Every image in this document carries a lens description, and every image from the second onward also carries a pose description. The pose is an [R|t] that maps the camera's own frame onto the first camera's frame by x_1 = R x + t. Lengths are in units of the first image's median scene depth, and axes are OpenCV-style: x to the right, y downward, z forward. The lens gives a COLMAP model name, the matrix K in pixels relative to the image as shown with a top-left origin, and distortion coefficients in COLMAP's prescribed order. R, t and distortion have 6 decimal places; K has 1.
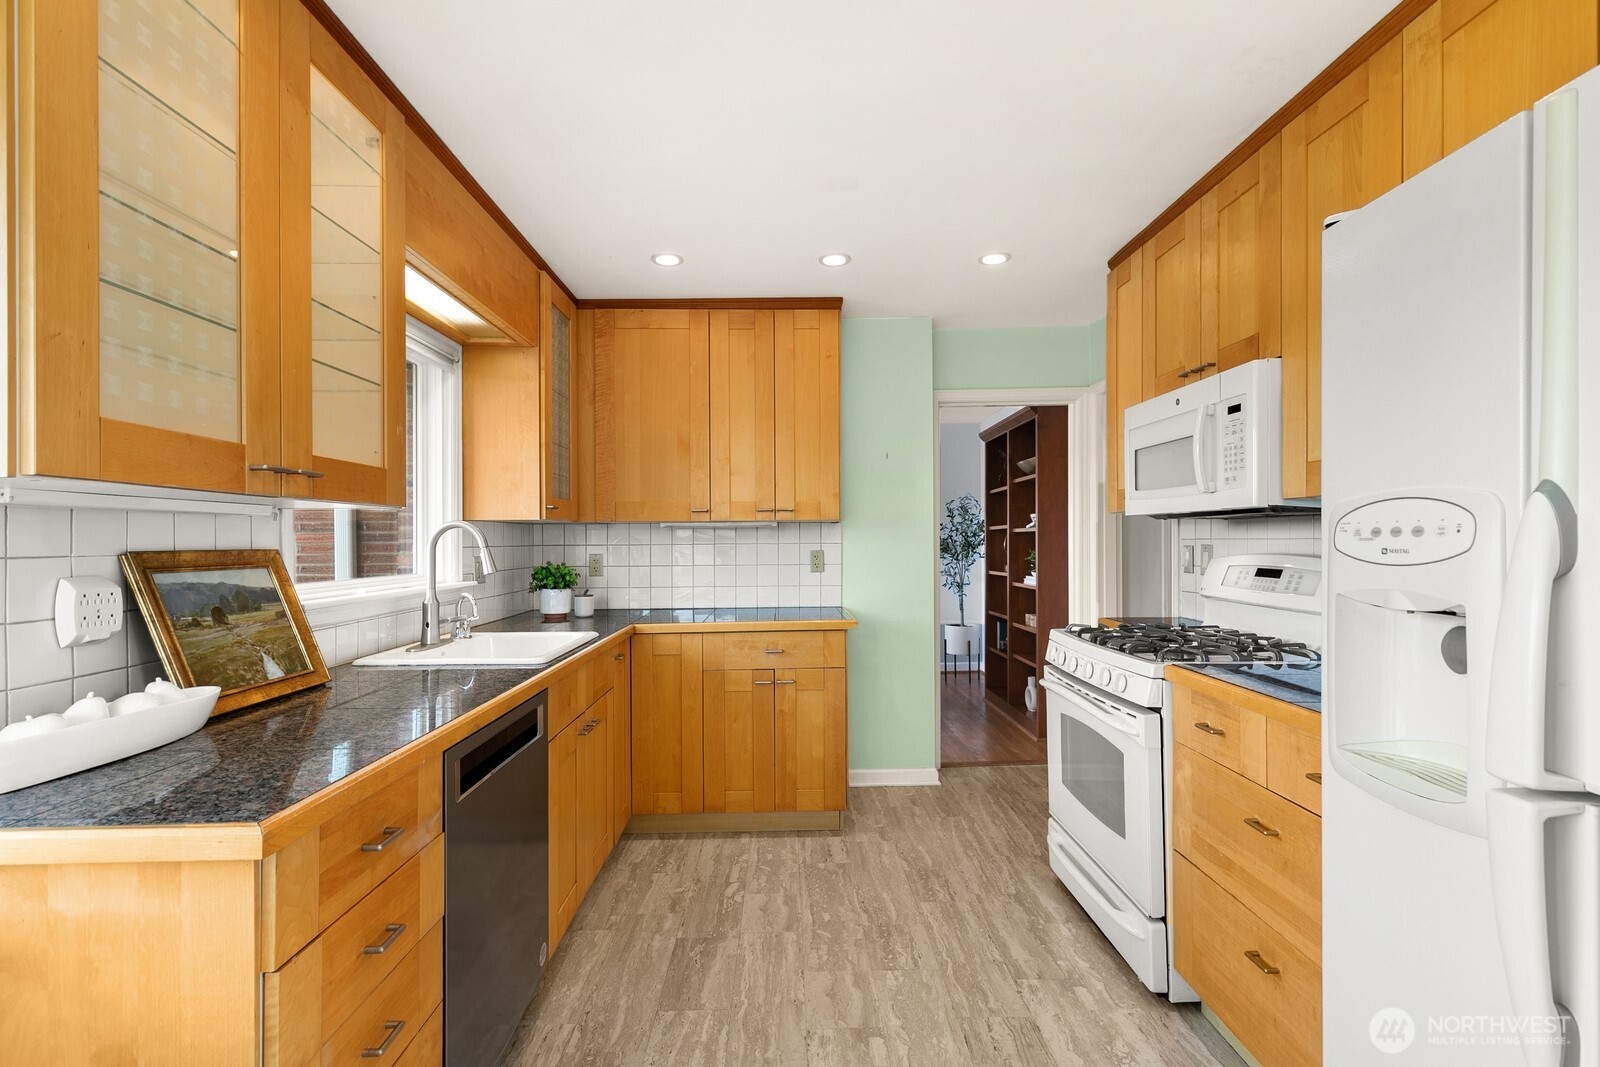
lens RADIAL K [[723.6, 0, 797.7], [0, 723.6, 537.2], [0, 0, 1]] dist [0.008495, -0.000624]
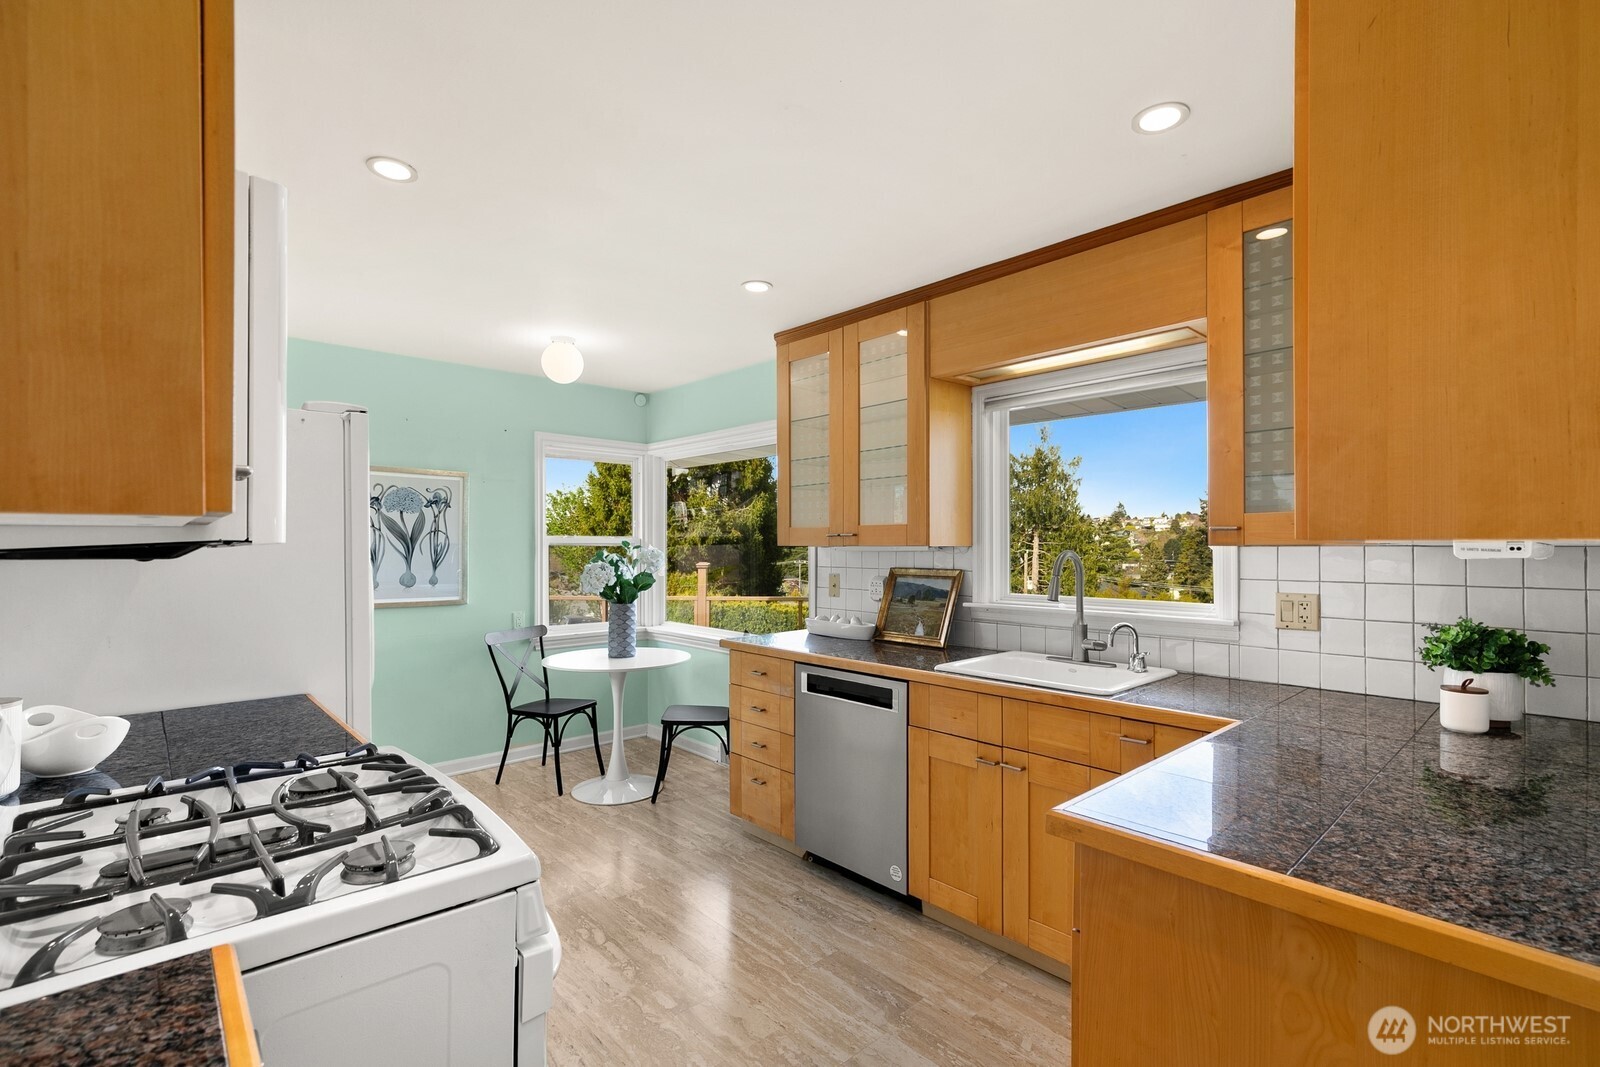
lens RADIAL K [[721.8, 0, 799.0], [0, 721.8, 543.9], [0, 0, 1]] dist [0.008554, -0.000016]
pose [[-0.745563, 0.004087, -0.666423, 0.532813], [0.006755, 0.999976, -0.001425, -0.032971], [0.666401, -0.005564, -0.745572, 1.472129]]
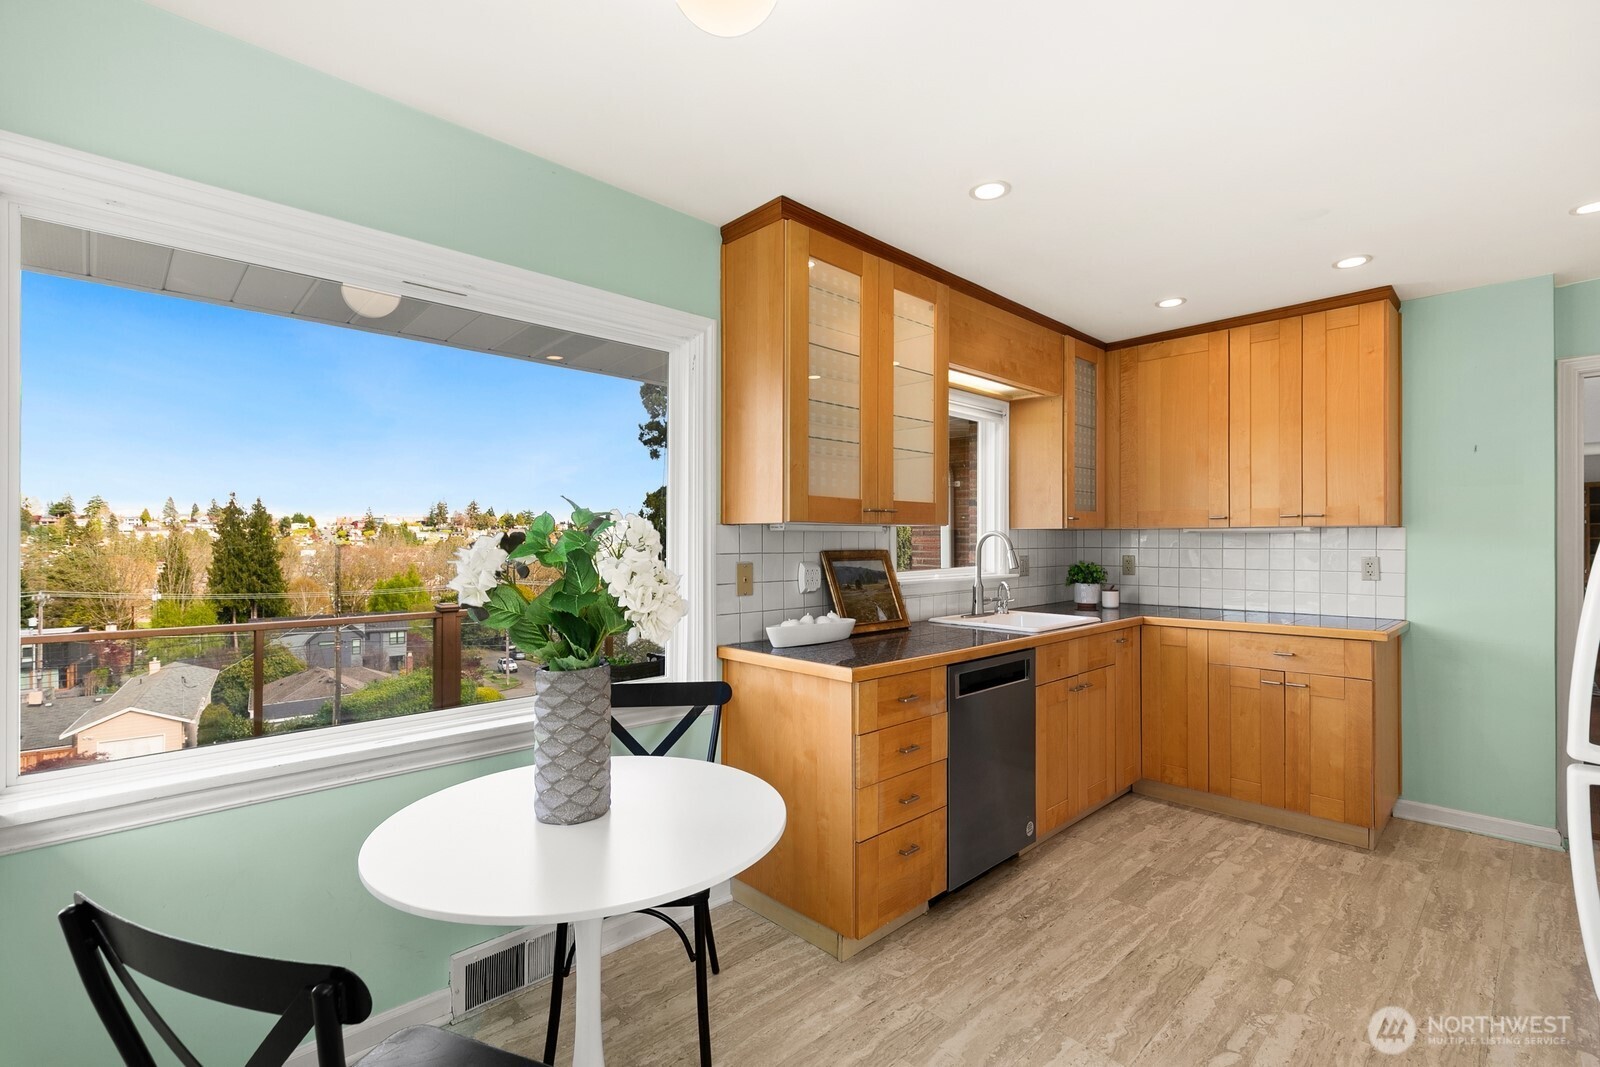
lens RADIAL K [[726.8, 0, 797.0], [0, 726.8, 535.3], [0, 0, 1]] dist [0.003186, -0.000098]
pose [[0.681153, 0.002404, -0.732137, 0.312806], [-0.001781, 0.999997, 0.001626, -0.015267], [0.732139, 0.000196, 0.681156, -0.267360]]
